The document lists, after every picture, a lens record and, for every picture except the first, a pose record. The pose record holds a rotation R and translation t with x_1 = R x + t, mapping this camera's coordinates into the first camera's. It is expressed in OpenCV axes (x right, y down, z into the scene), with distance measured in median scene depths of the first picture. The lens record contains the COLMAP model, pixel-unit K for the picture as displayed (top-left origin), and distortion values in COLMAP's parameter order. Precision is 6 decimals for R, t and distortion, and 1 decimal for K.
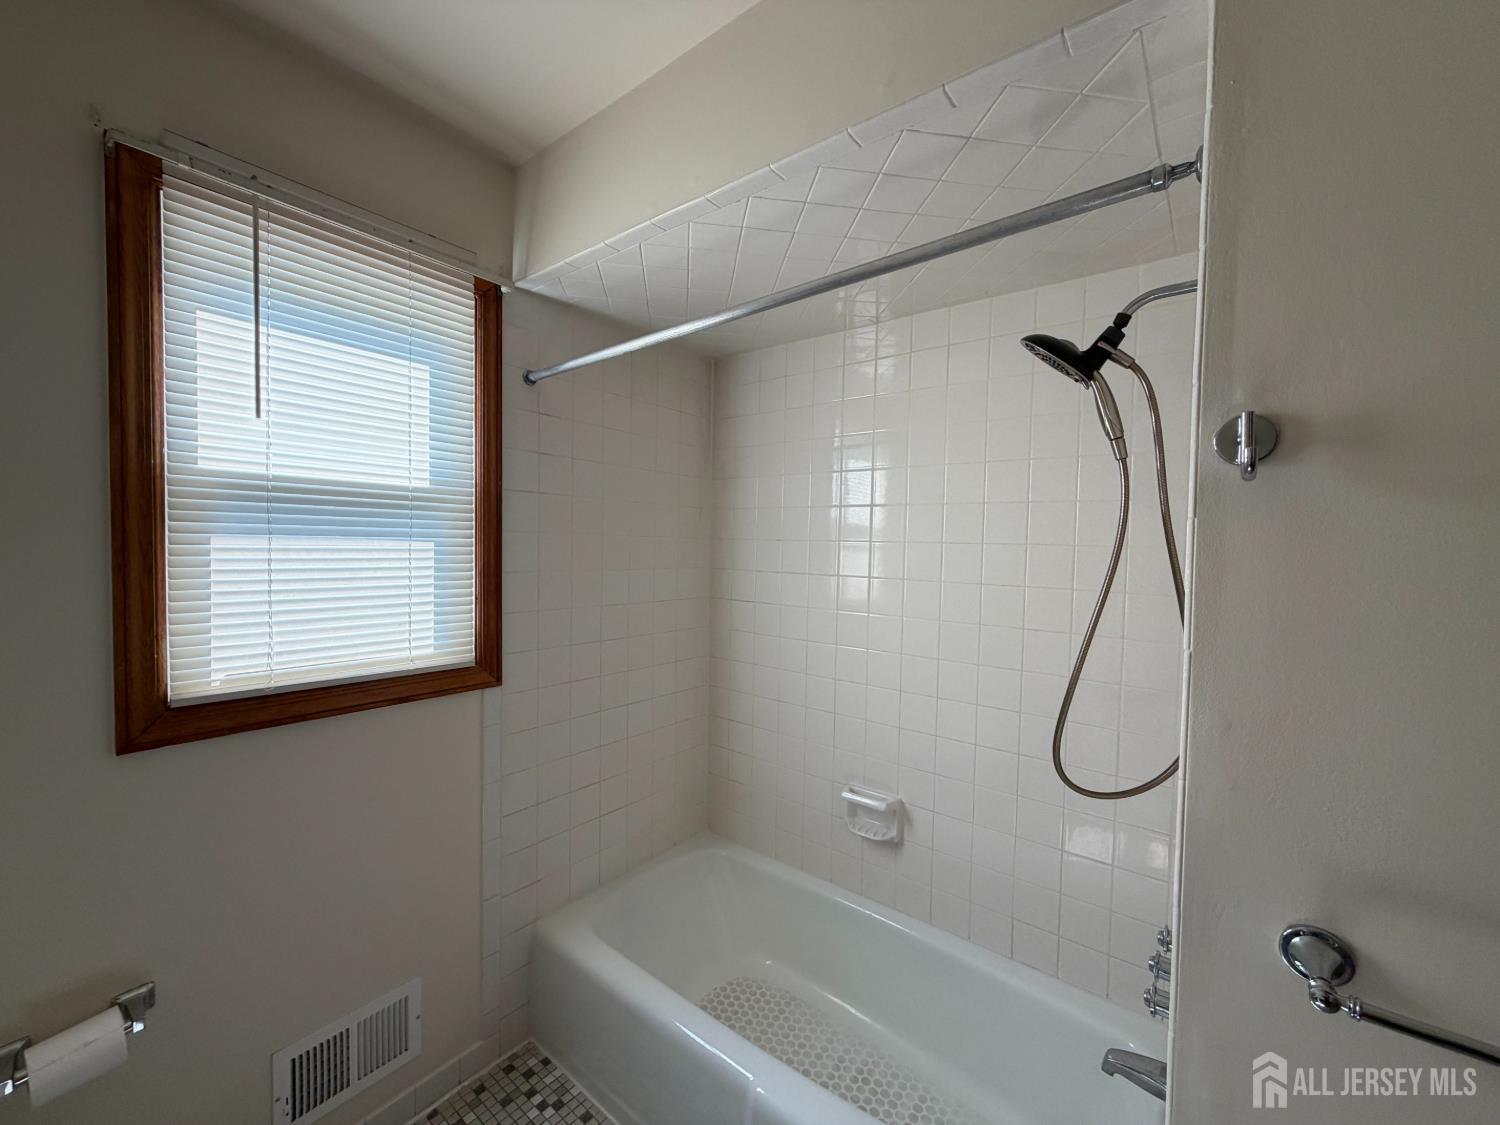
lens RADIAL K [[598.3, 0, 739.7], [0, 598.3, 562.9], [0, 0, 1]] dist [0.001916, -0.000603]
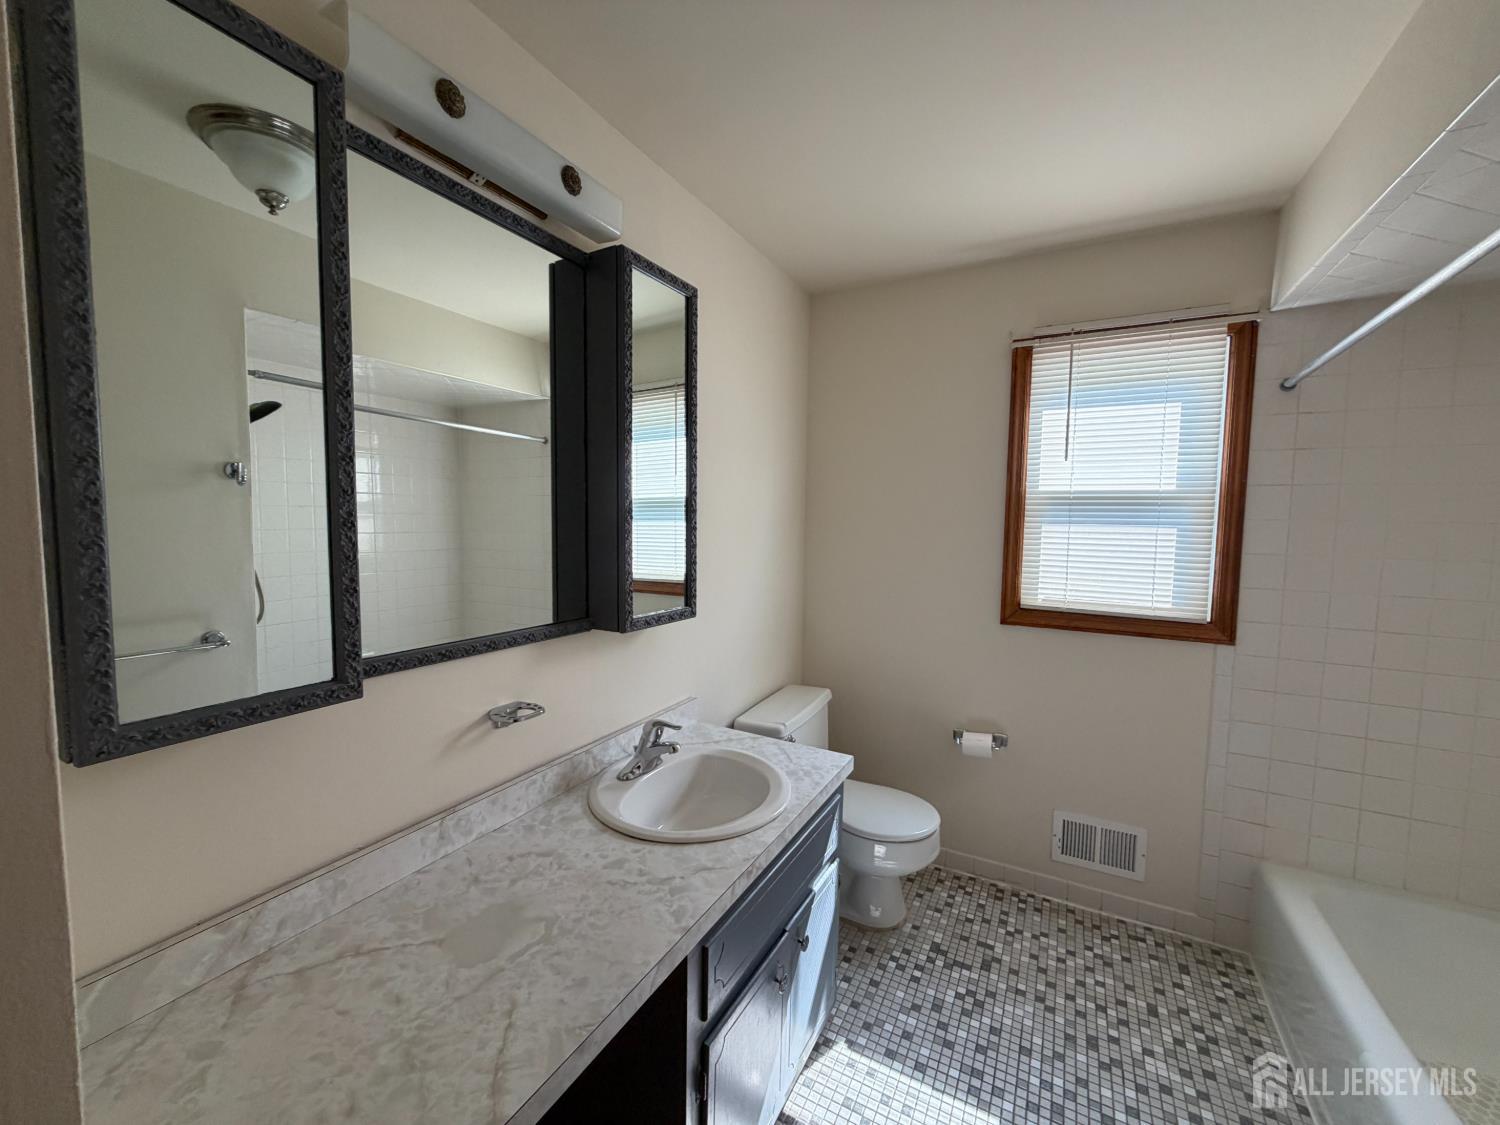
lens RADIAL K [[598.3, 0, 745.6], [0, 598.3, 562.3], [0, 0, 1]] dist [0.001916, -0.000603]
pose [[0.176310, 0.056028, -0.982739, 0.712265], [-0.041608, 0.997911, 0.049428, 0.017471], [0.983455, 0.032175, 0.178273, -0.241419]]
